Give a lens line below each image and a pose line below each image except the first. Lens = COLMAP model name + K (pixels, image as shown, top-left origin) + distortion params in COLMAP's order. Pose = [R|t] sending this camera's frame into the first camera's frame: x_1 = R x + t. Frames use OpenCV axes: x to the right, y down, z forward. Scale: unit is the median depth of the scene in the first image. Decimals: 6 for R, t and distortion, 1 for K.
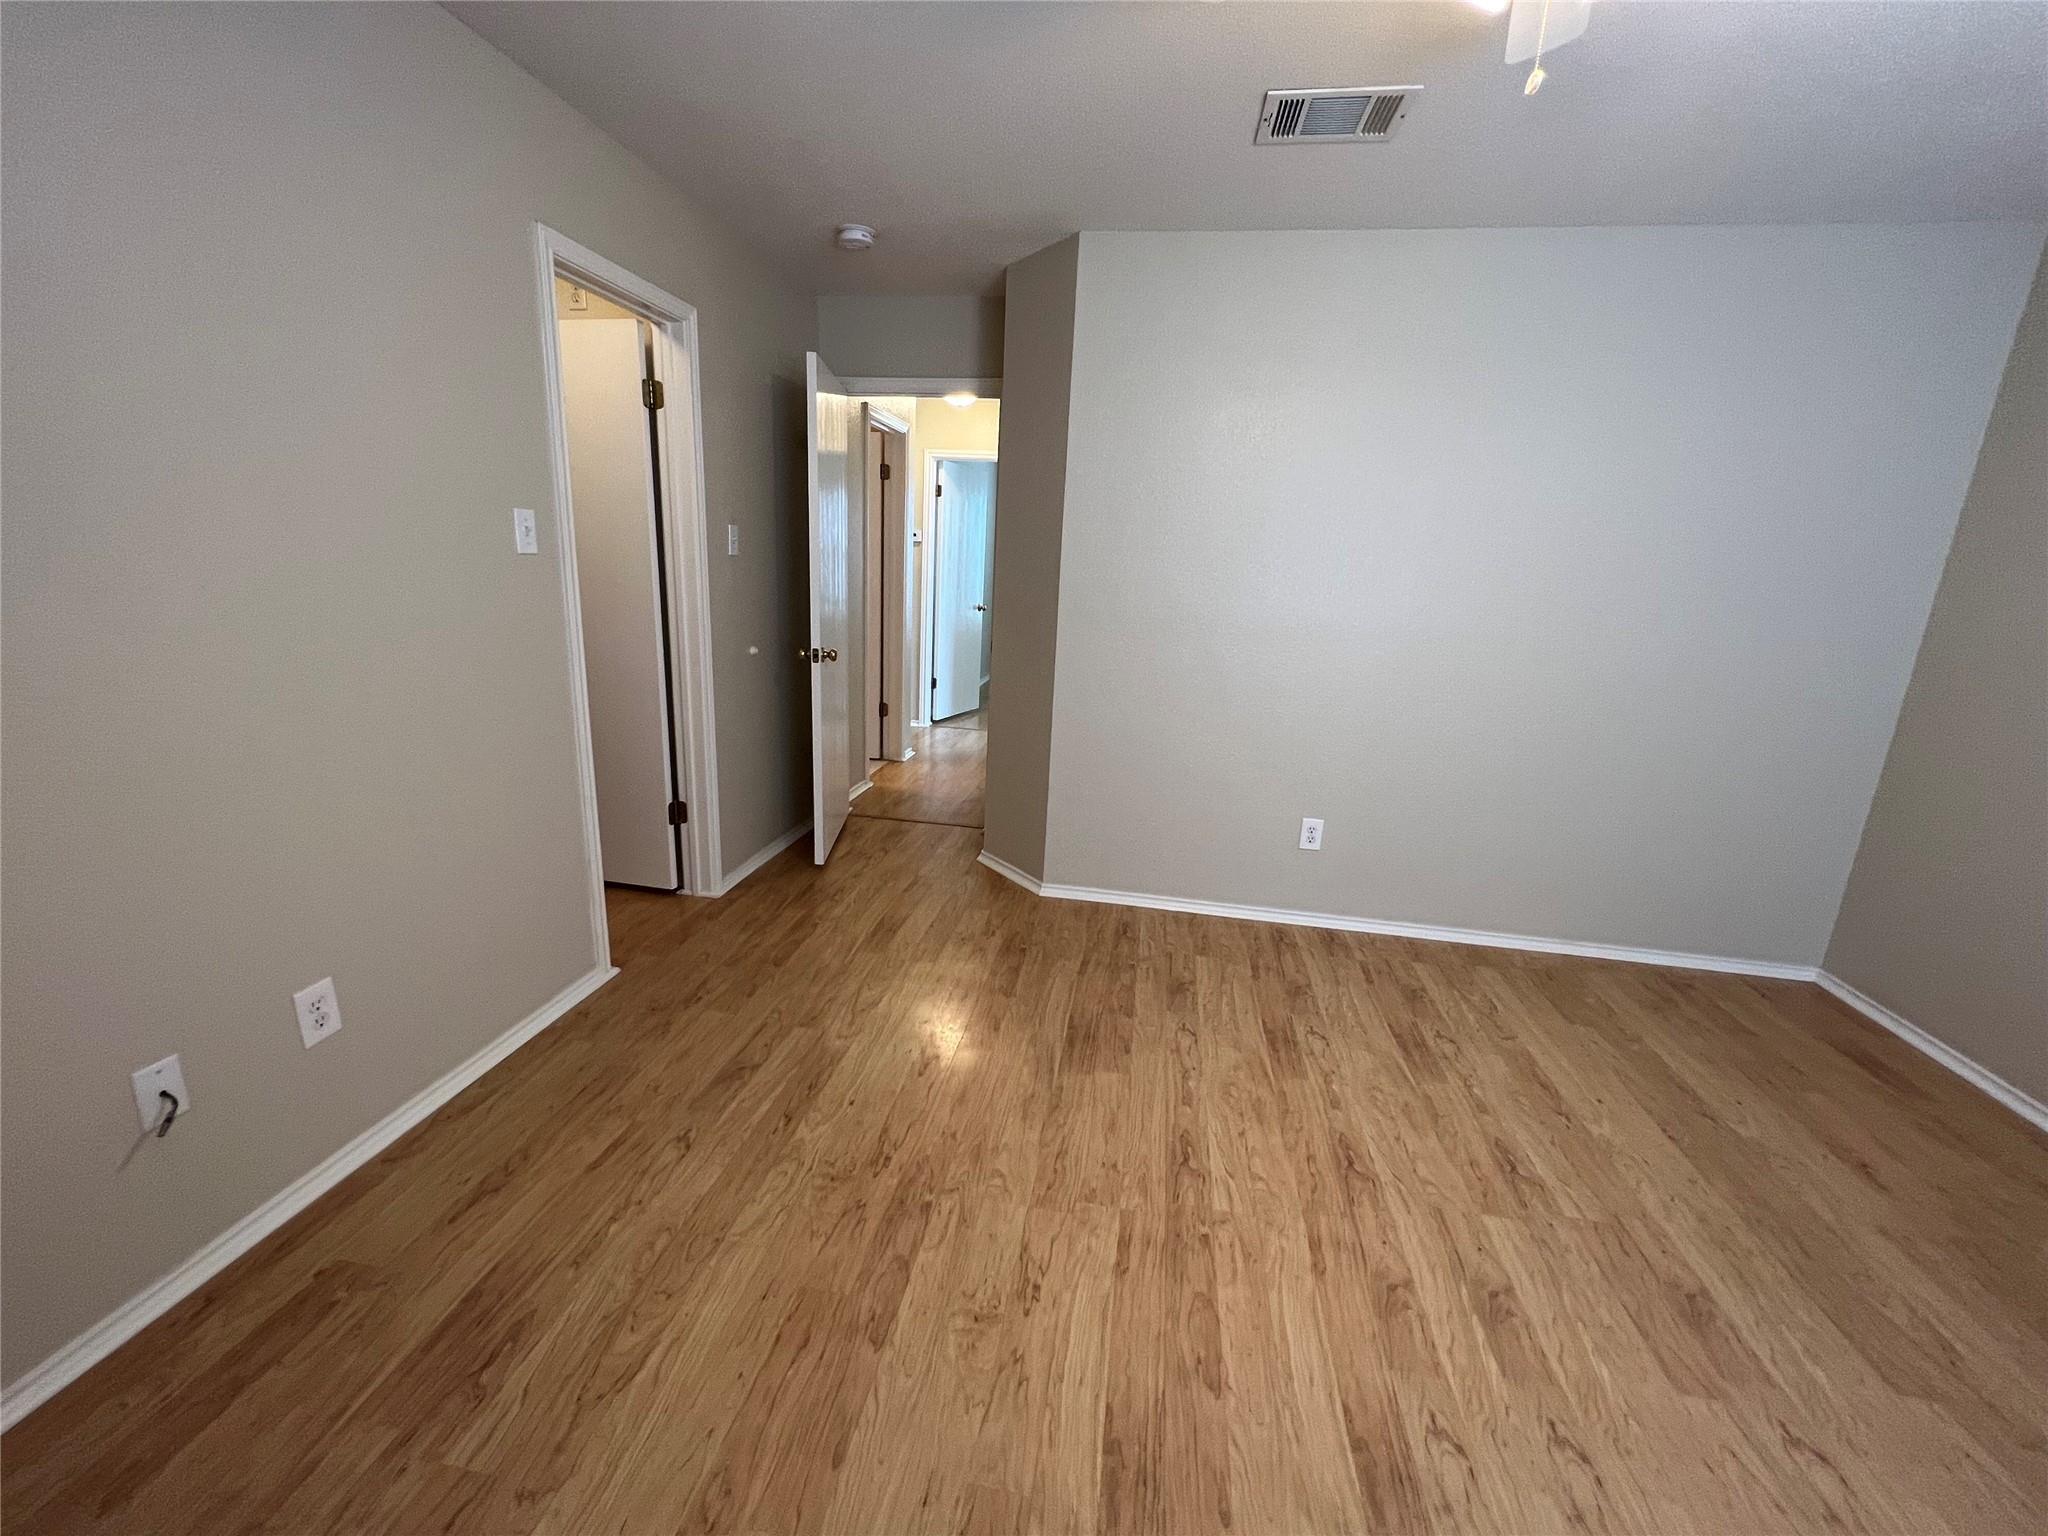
lens RADIAL K [[825.2, 0, 1024.1], [0, 825.2, 767.4], [0, 0, 1]] dist [-0.002840, 0.000592]
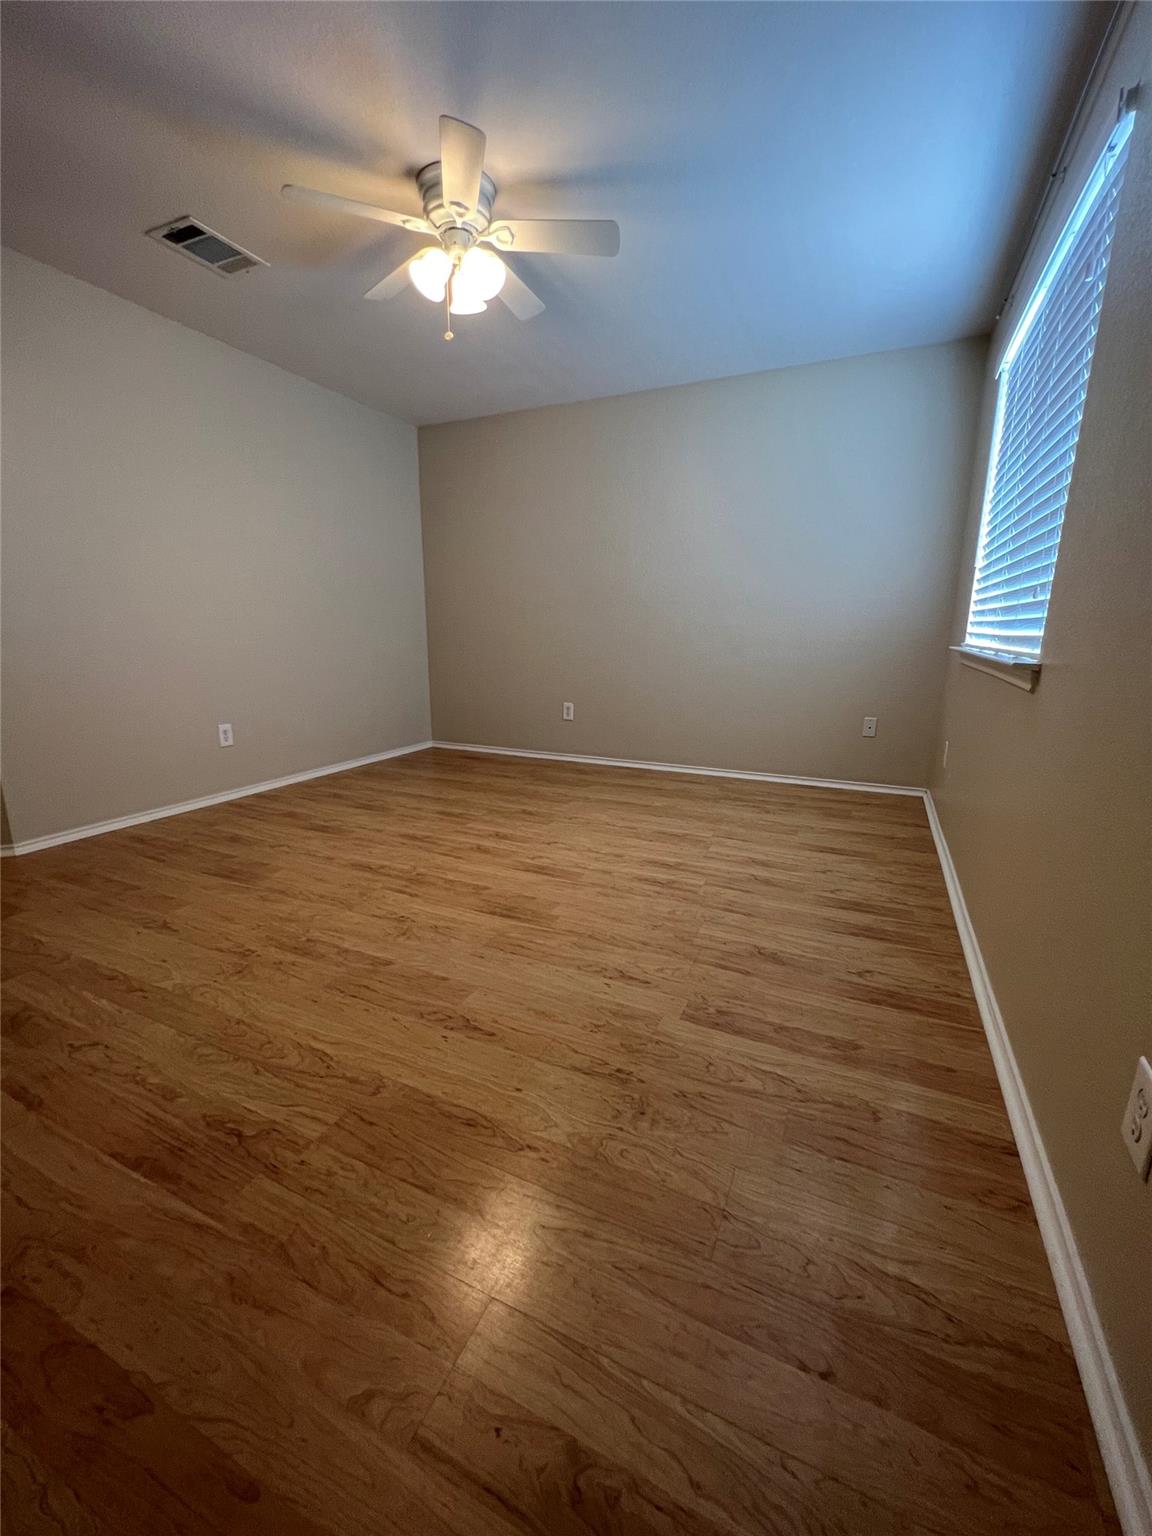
lens RADIAL K [[618.9, 0, 576.0], [0, 618.9, 768.0], [0, 0, 1]] dist [-0.002840, 0.000592]
pose [[0.268883, -0.256376, 0.928425, -0.817989], [0.241338, 0.951107, 0.192745, 0.117548], [-0.932447, 0.172239, 0.317610, 0.121475]]
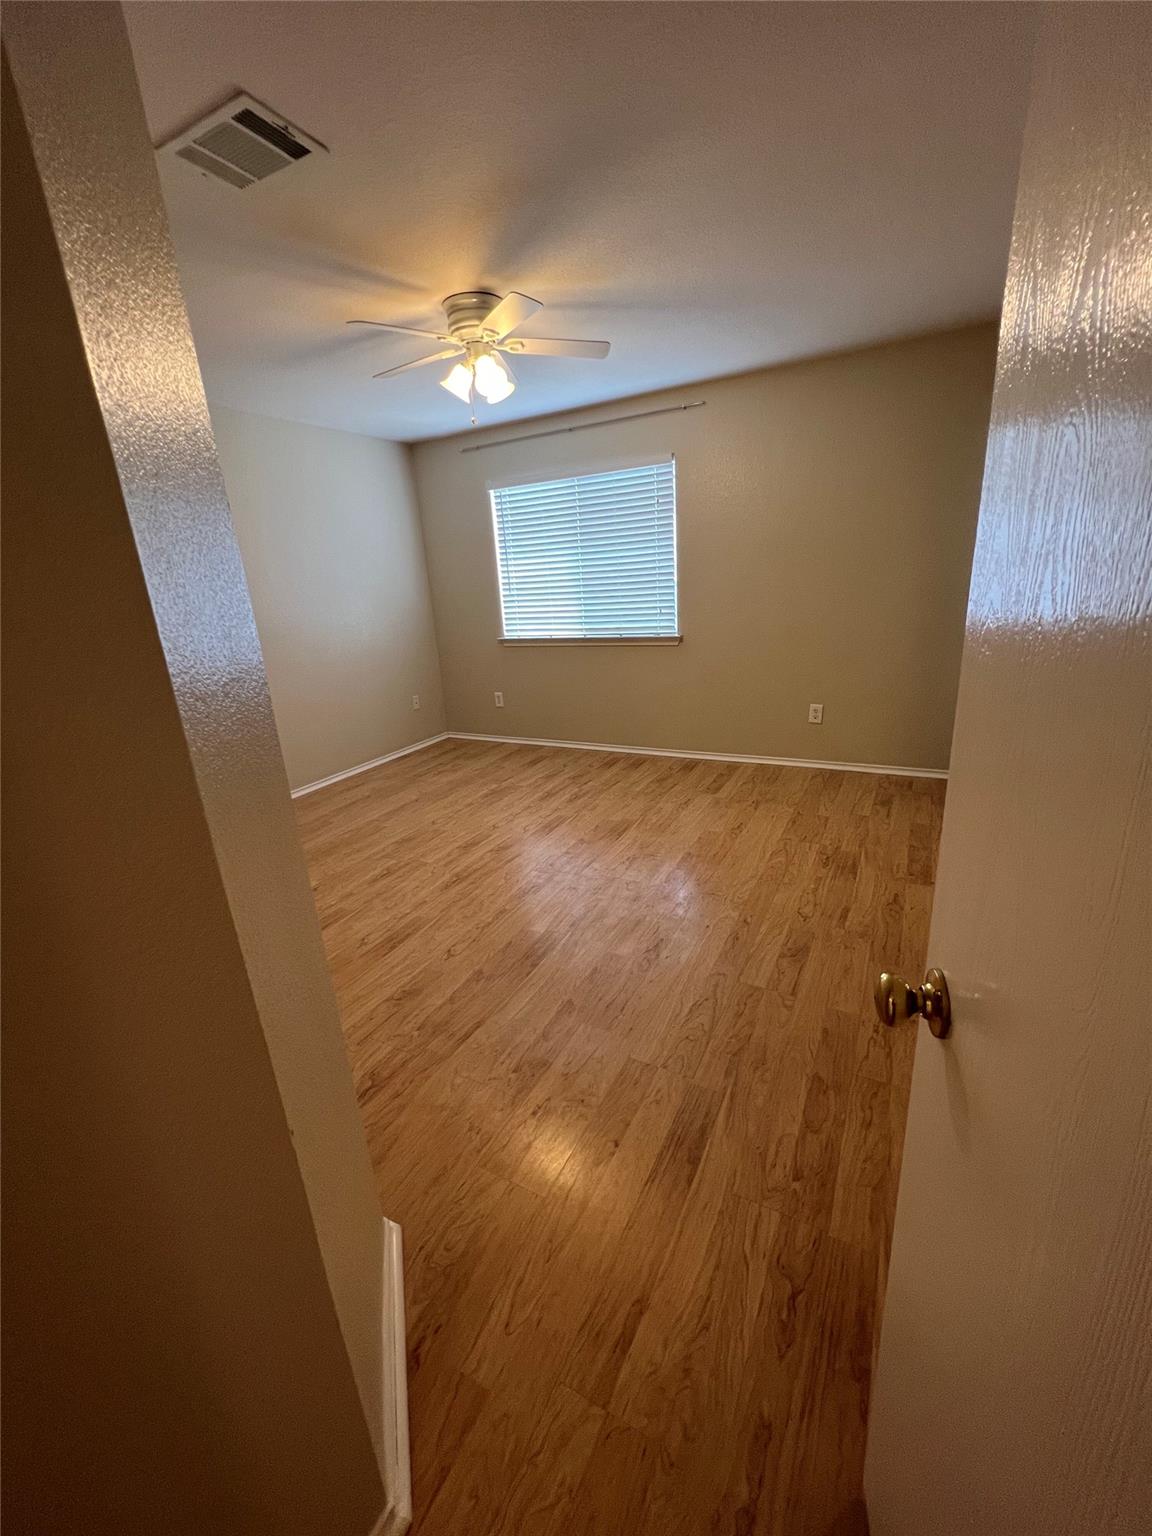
lens RADIAL K [[618.9, 0, 576.0], [0, 618.9, 768.0], [0, 0, 1]] dist [-0.002840, 0.000592]
pose [[-0.946304, -0.080259, 0.313156, -0.322445], [0.100781, 0.847176, 0.521666, -0.495547], [-0.307166, 0.525215, -0.793598, 1.886457]]
